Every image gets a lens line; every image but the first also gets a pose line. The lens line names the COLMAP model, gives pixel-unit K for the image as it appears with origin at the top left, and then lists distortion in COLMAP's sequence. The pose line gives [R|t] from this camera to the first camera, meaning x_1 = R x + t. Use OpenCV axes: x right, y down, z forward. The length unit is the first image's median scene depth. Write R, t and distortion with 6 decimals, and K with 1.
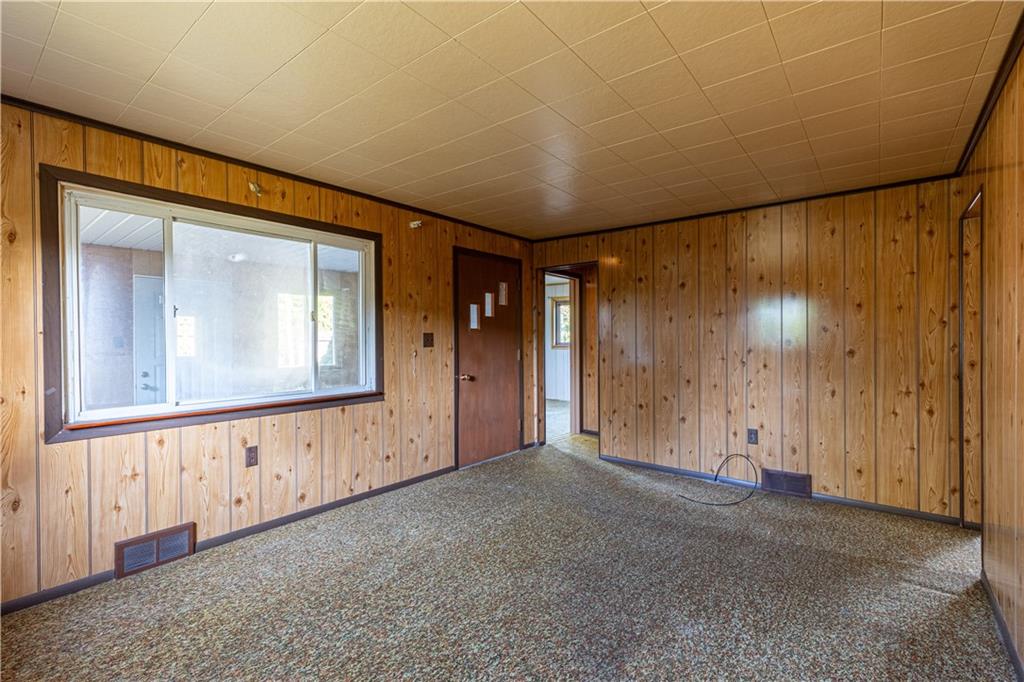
lens RADIAL K [[454.9, 0, 512.0], [0, 454.9, 341.0], [0, 0, 1]] dist [0.013540, -0.005599]
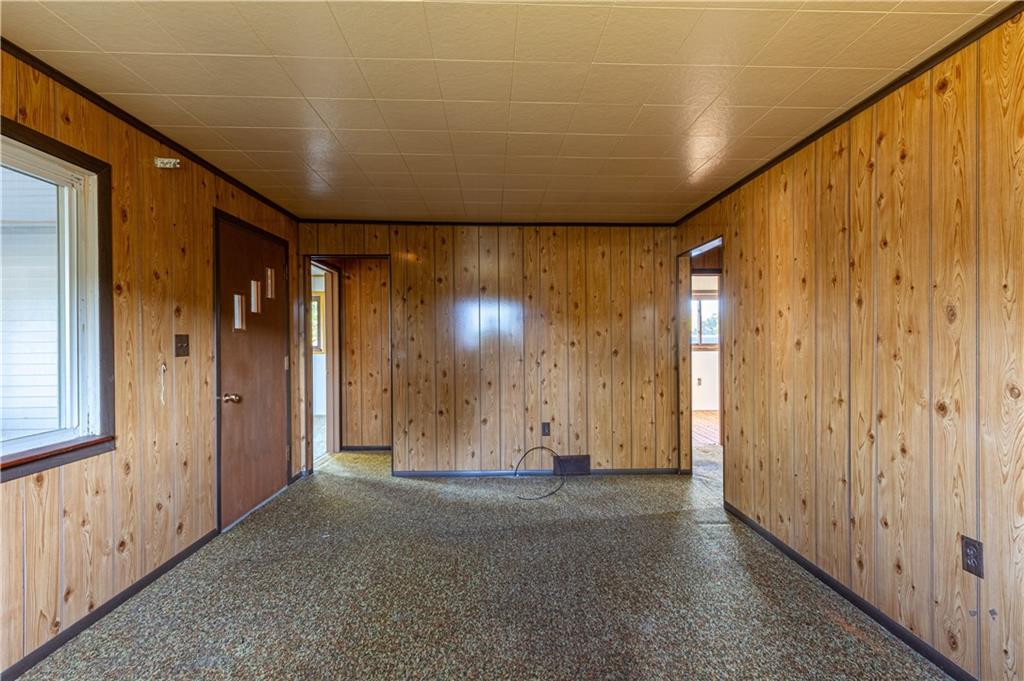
lens RADIAL K [[454.9, 0, 512.0], [0, 454.9, 340.5], [0, 0, 1]] dist [0.013540, -0.005599]
pose [[0.763182, -0.002609, 0.646179, -0.253582], [0.005698, 0.999980, -0.002691, -0.004869], [-0.646159, 0.005736, 0.763181, 0.203642]]
